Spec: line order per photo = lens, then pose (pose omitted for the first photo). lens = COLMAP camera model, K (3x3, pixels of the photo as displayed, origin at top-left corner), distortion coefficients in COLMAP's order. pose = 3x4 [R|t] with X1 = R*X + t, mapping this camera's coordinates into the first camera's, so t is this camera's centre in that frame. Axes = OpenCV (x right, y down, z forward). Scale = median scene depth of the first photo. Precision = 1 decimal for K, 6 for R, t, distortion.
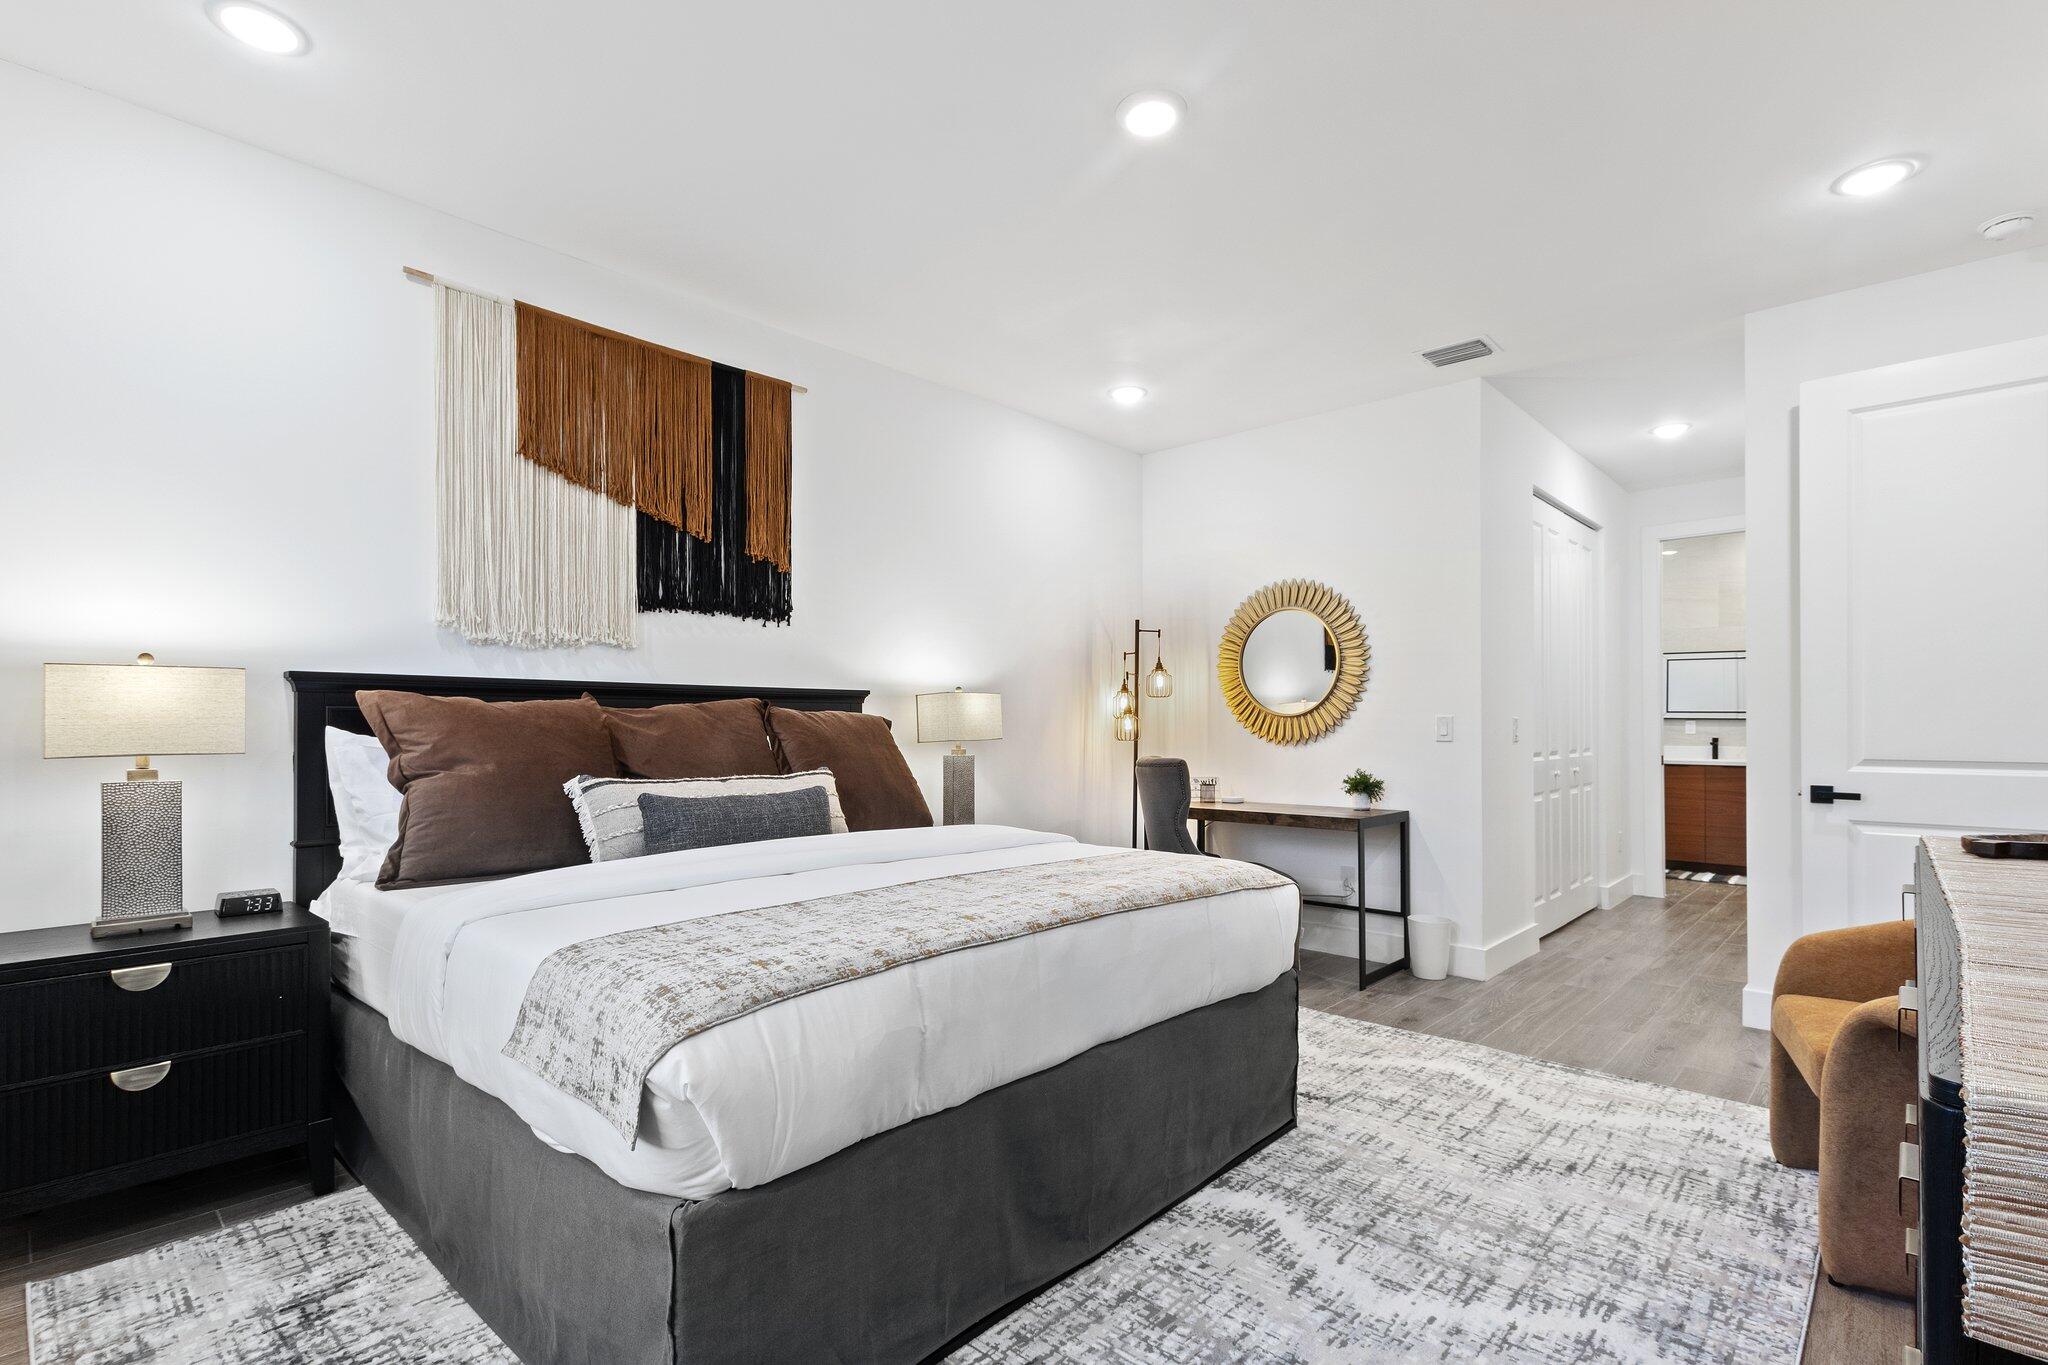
lens RADIAL K [[965.1, 0, 1030.7], [0, 965.1, 724.4], [0, 0, 1]] dist [0.000373, -0.000358]
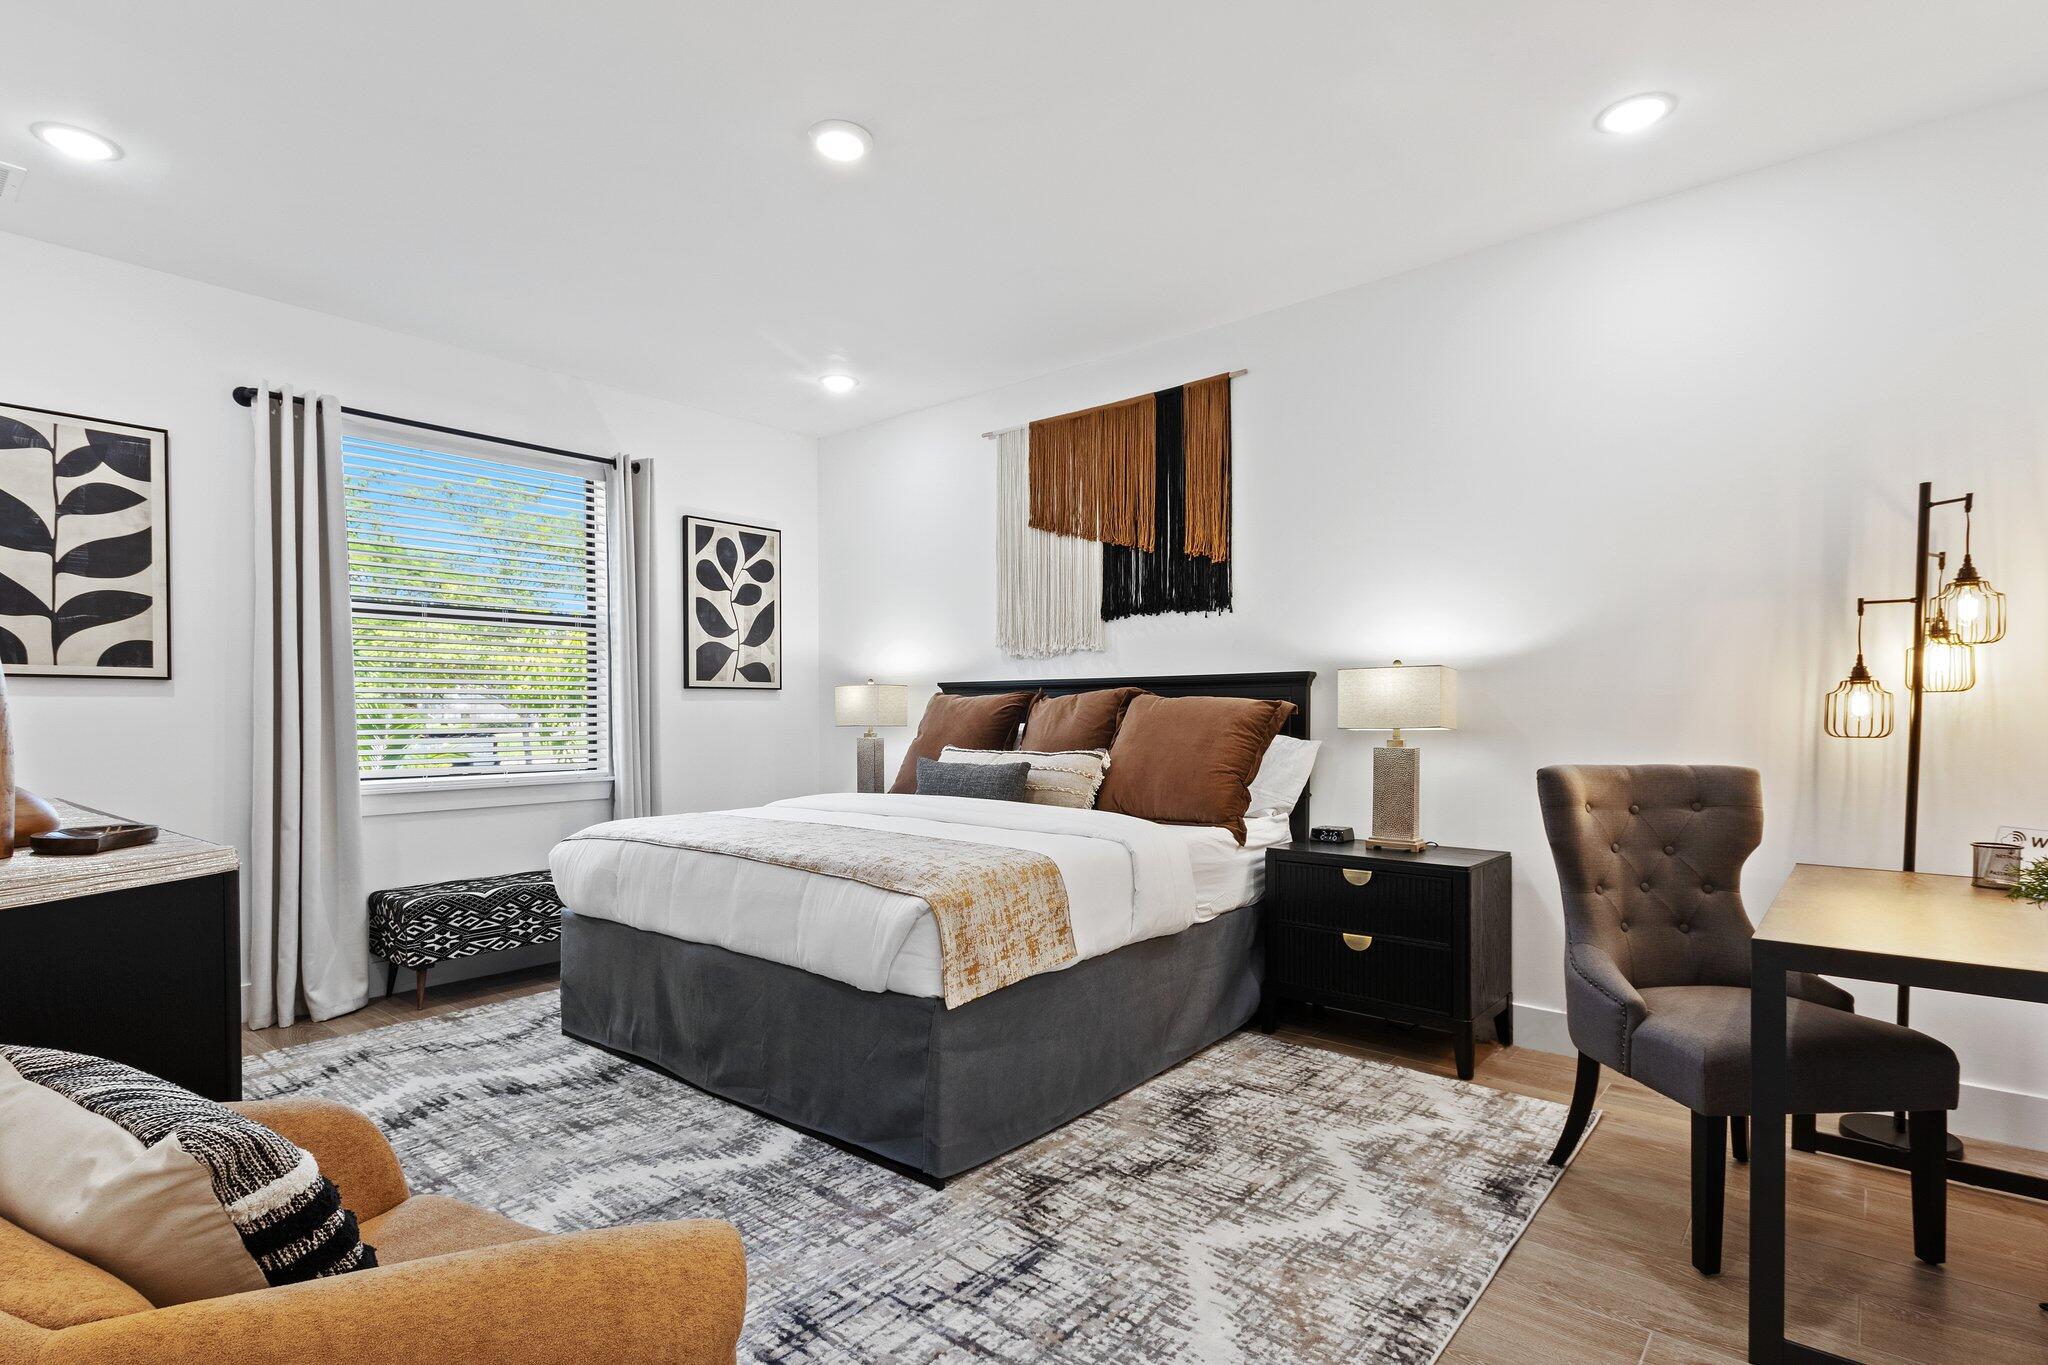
lens RADIAL K [[1010.7, 0, 1022.2], [0, 1010.7, 734.2], [0, 0, 1]] dist [0.004428, -0.000096]
pose [[0.042445, 0.021715, -0.998863, 0.873475], [0.006810, 0.999734, 0.022023, 0.001396], [0.999076, -0.007737, 0.042286, 0.790482]]
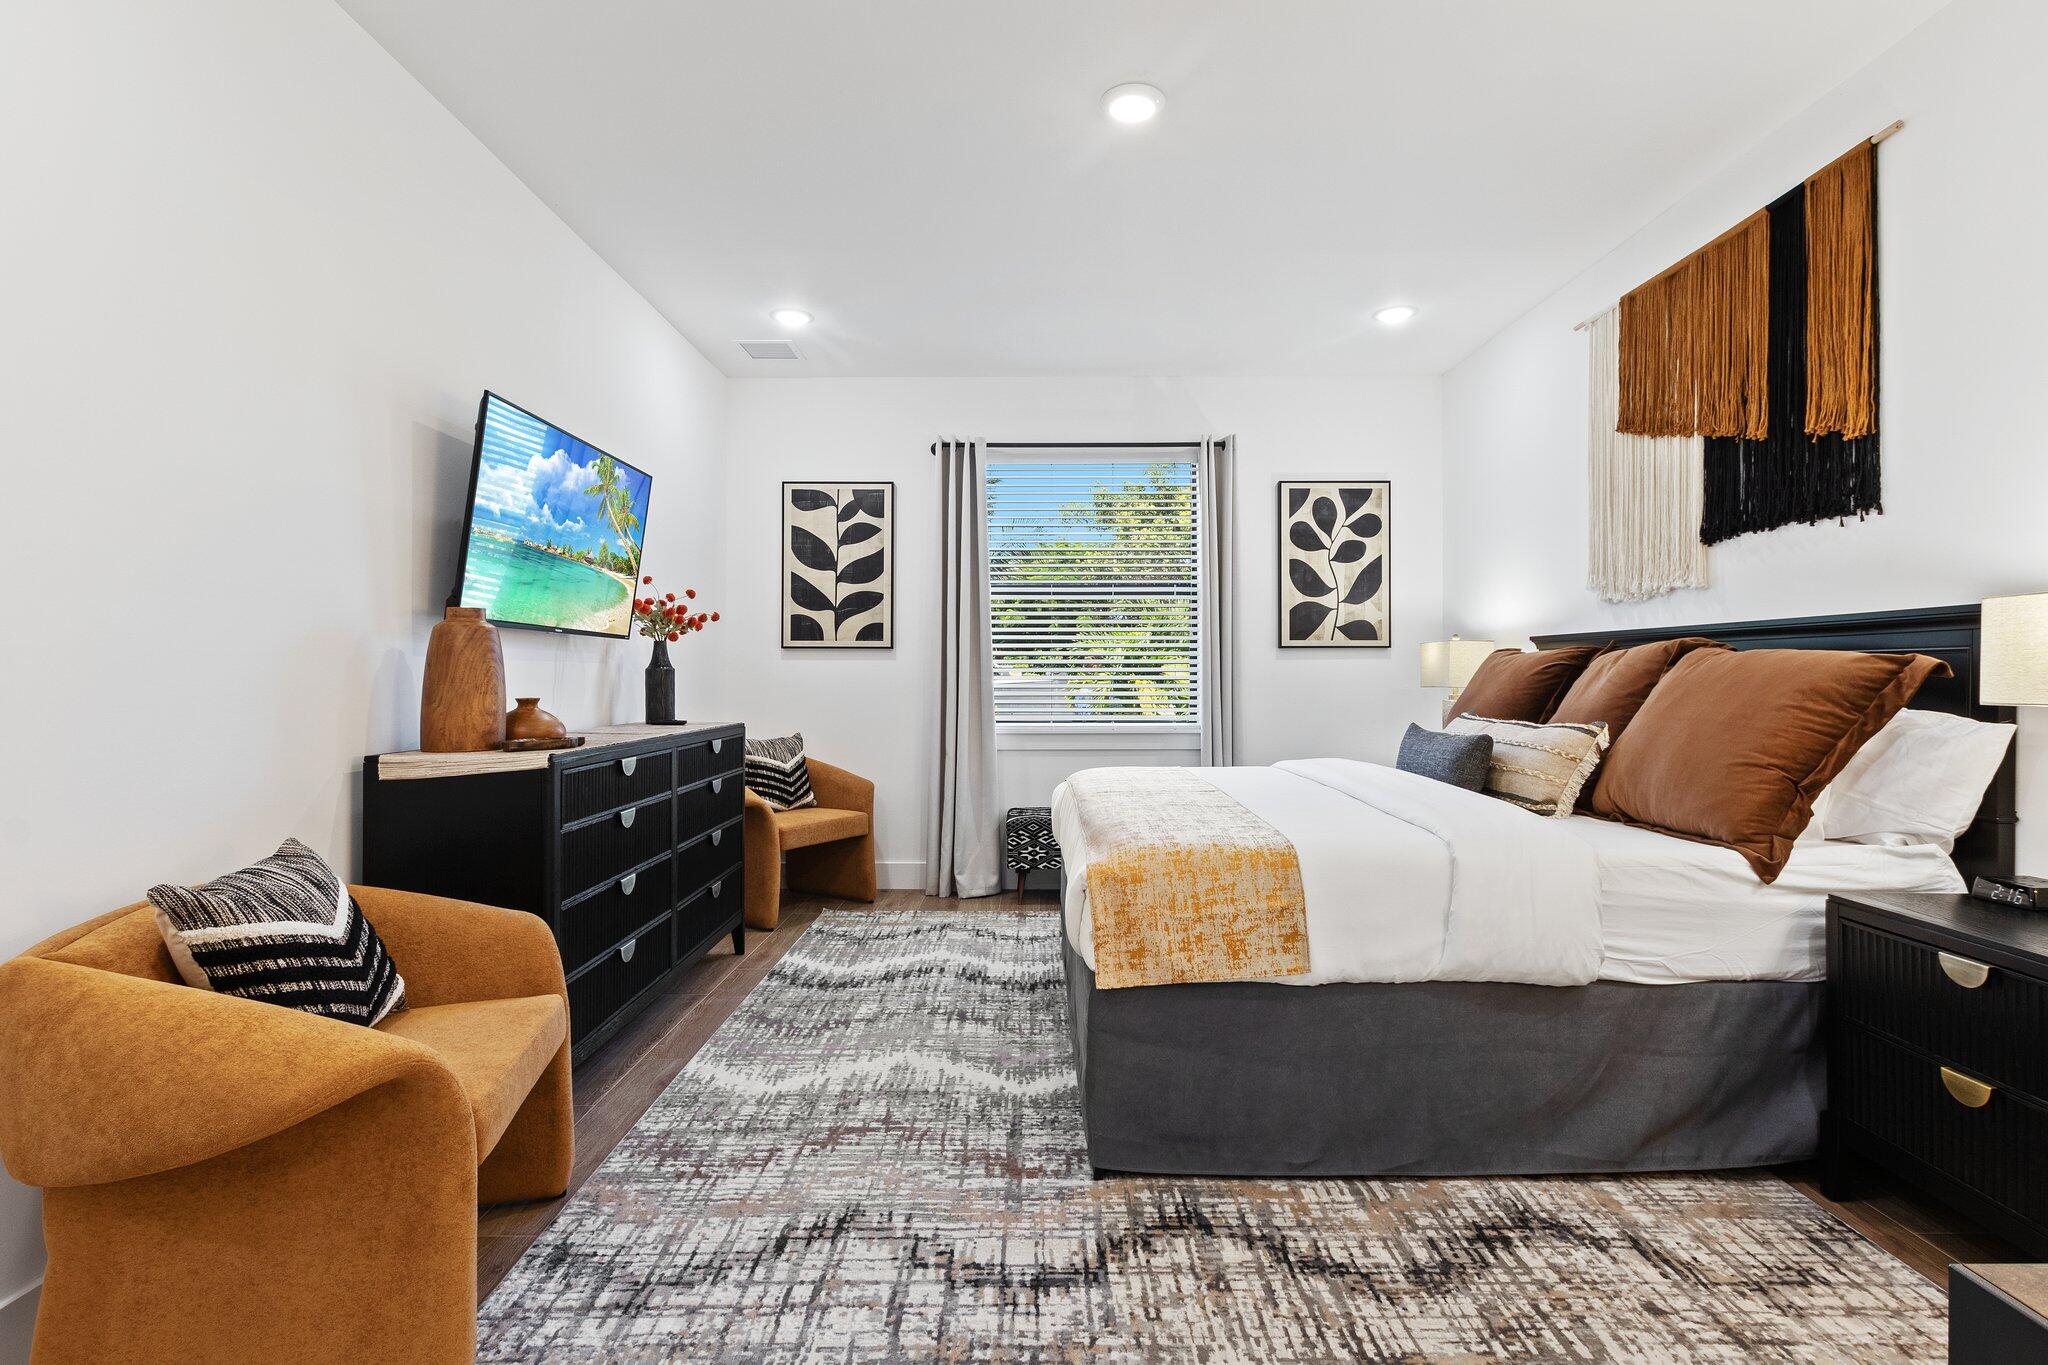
lens RADIAL K [[970.2, 0, 1027.6], [0, 970.2, 671.0], [0, 0, 1]] dist [0.007519, -0.001066]
pose [[-0.738337, -0.000467, -0.674432, 0.649805], [0.002551, 0.999991, -0.003485, 0.002288], [0.674427, -0.004294, -0.738329, 1.181337]]
